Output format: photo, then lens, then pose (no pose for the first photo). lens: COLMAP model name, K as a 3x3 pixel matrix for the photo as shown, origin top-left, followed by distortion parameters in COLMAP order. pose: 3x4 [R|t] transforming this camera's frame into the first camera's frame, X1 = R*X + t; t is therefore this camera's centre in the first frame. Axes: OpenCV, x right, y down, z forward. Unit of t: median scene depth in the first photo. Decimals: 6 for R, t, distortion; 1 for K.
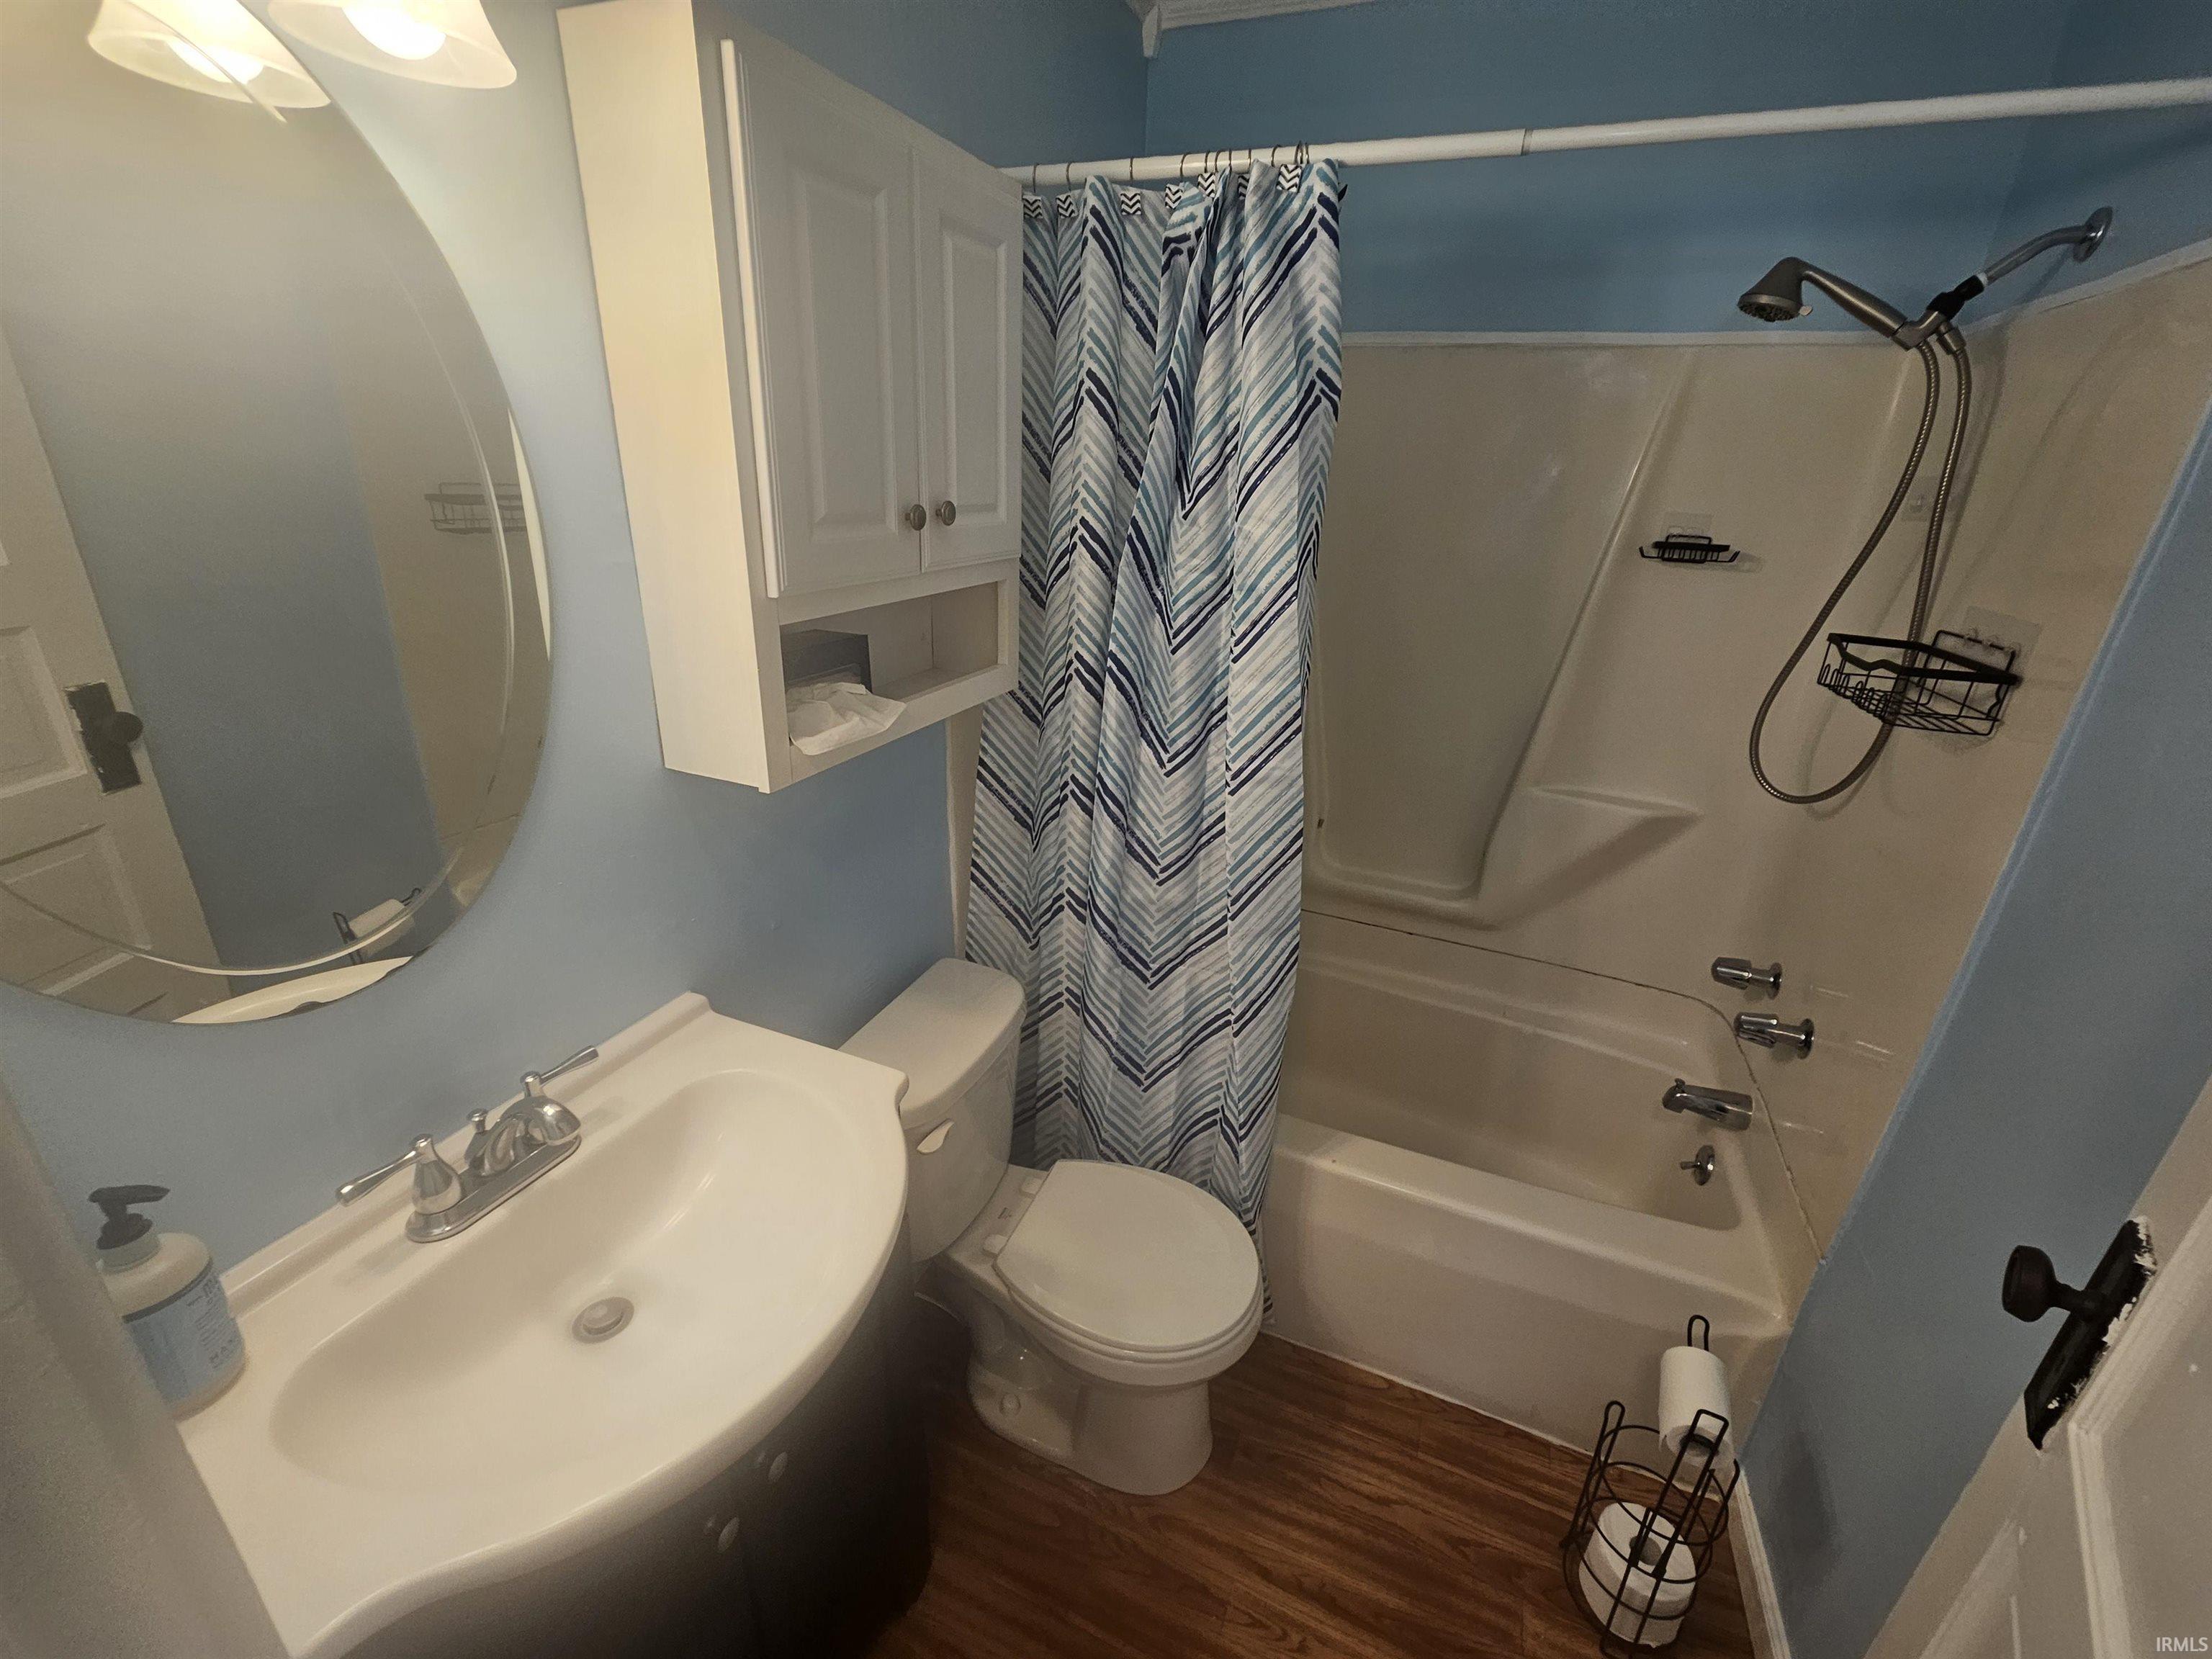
lens RADIAL K [[912.7, 0, 1106.4], [0, 912.7, 832.2], [0, 0, 1]] dist [-0.000777, -0.000923]
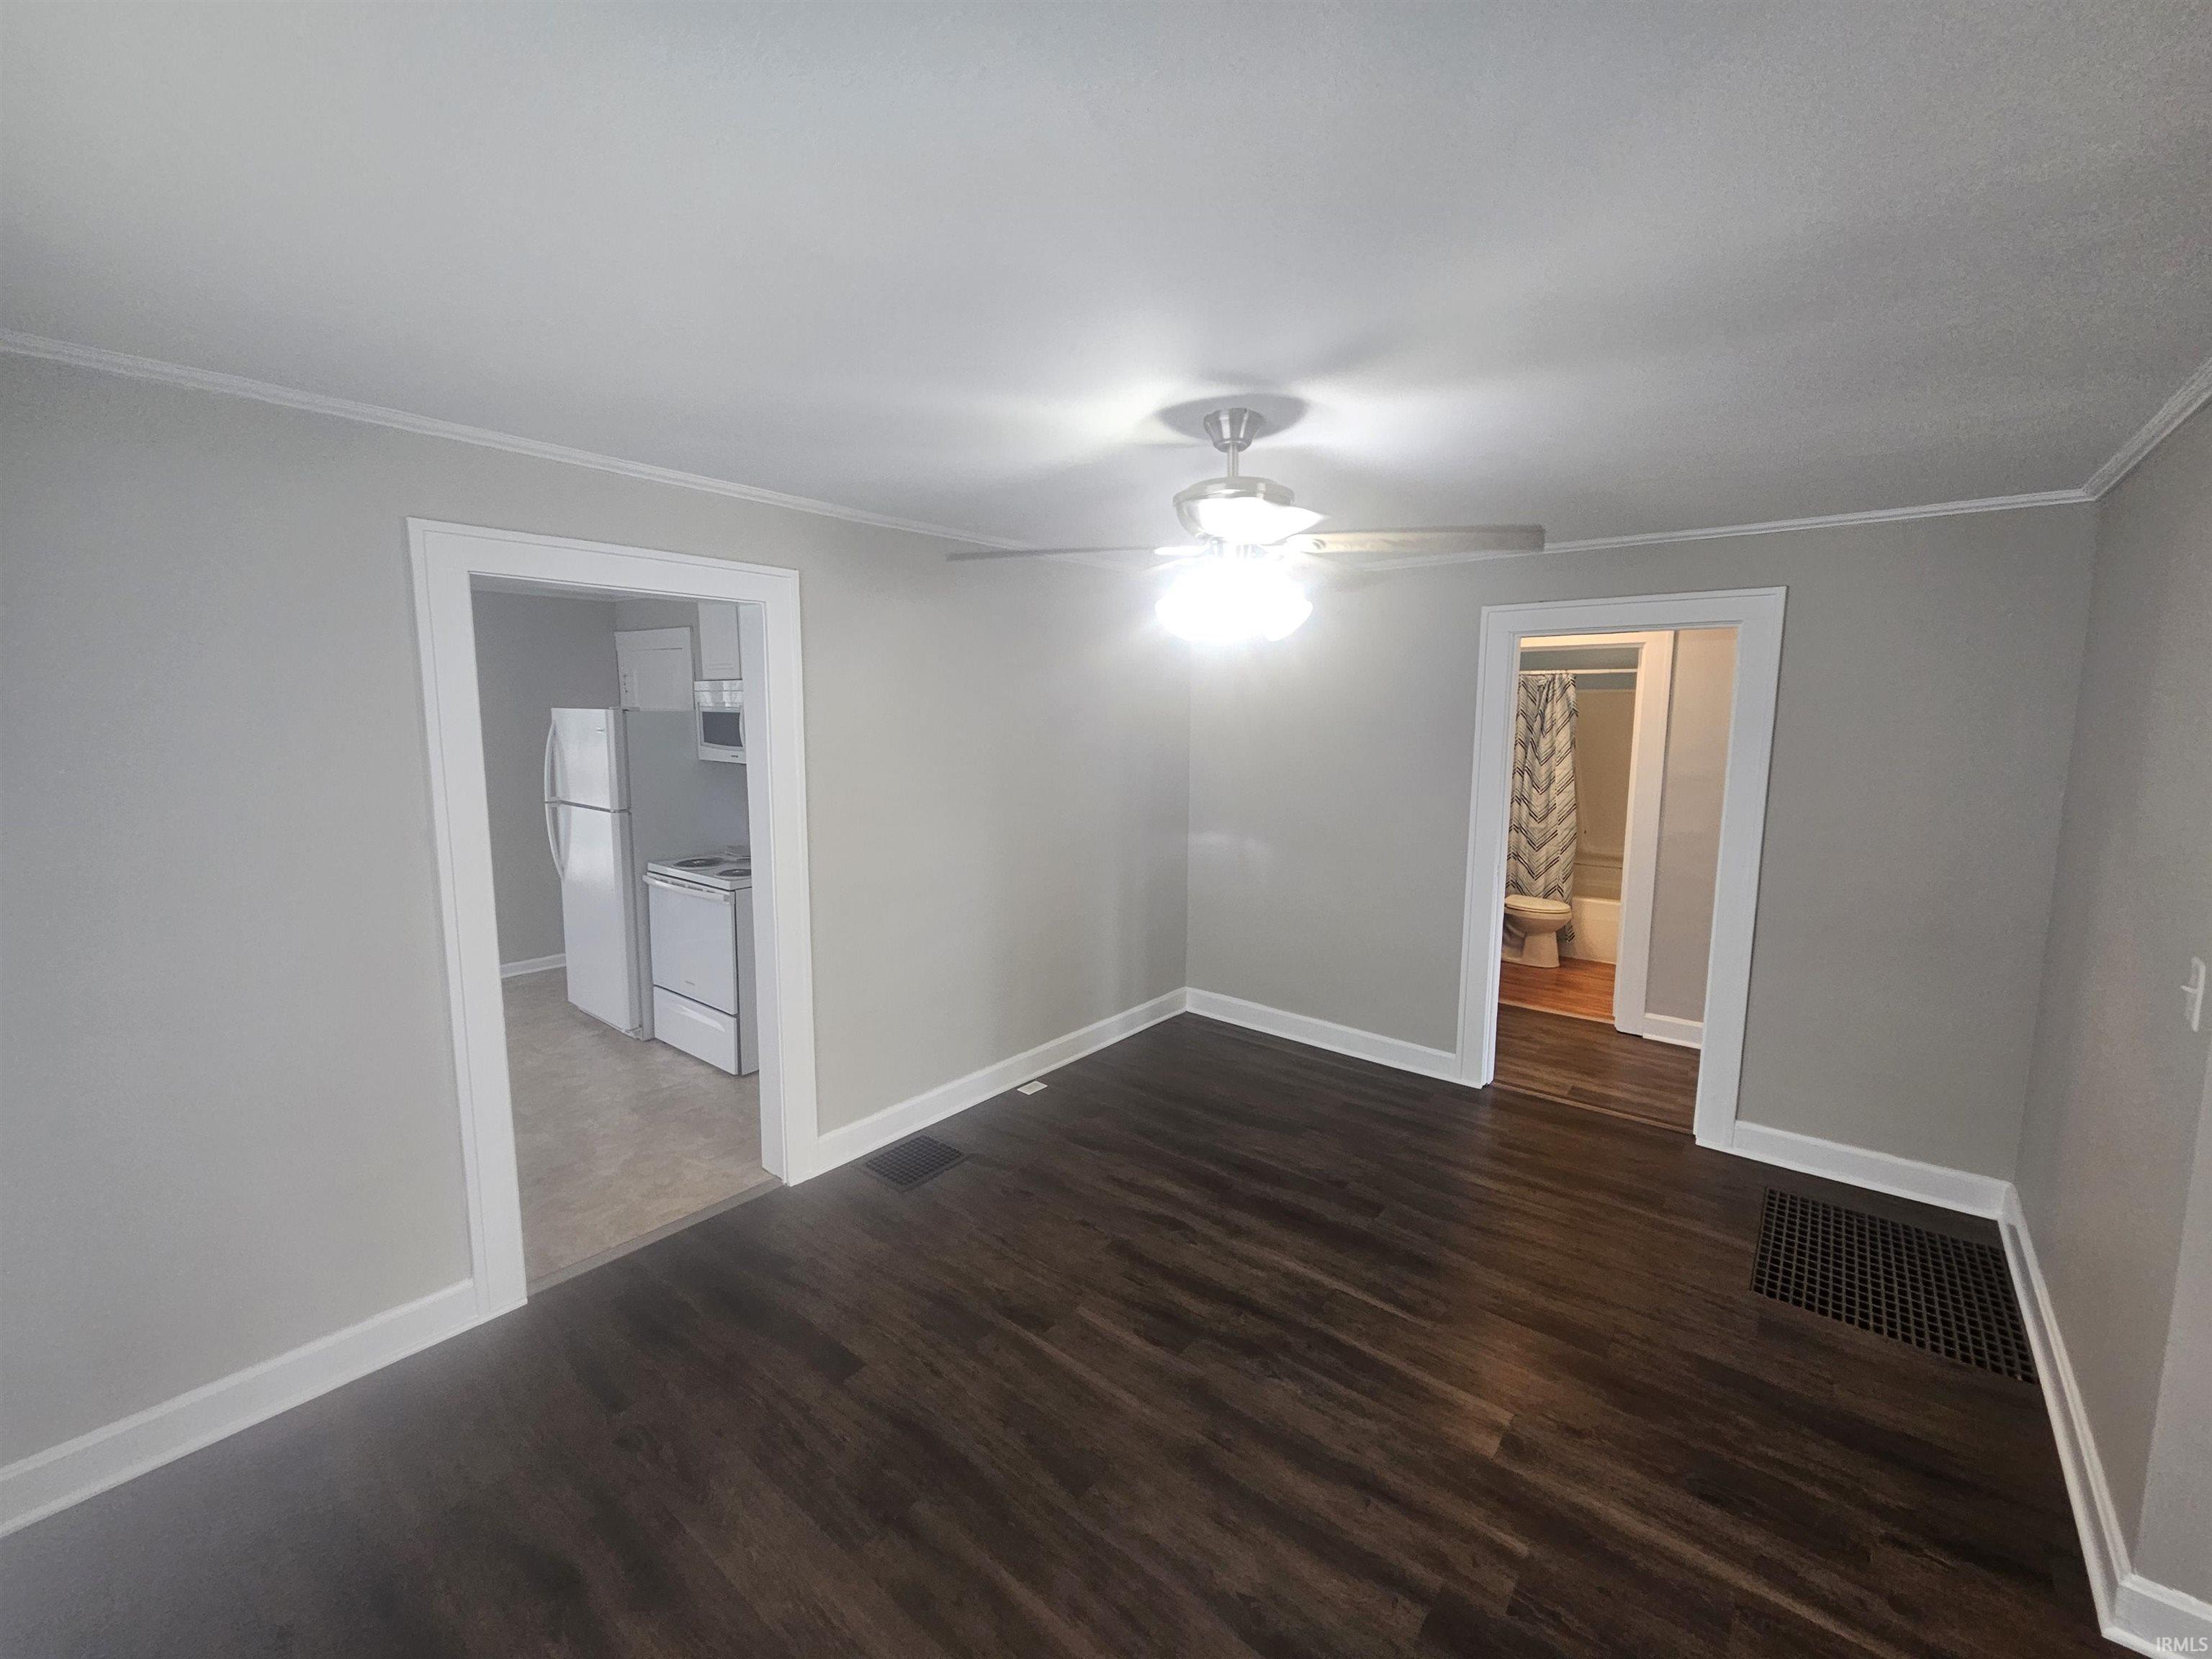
lens RADIAL K [[912.7, 0, 1112.1], [0, 912.7, 828.2], [0, 0, 1]] dist [-0.000777, -0.000923]
pose [[0.959874, 0.000707, -0.280431, -0.706063], [-0.074947, 0.964269, -0.254102, 1.420310], [0.270232, 0.264923, 0.925630, -3.706625]]
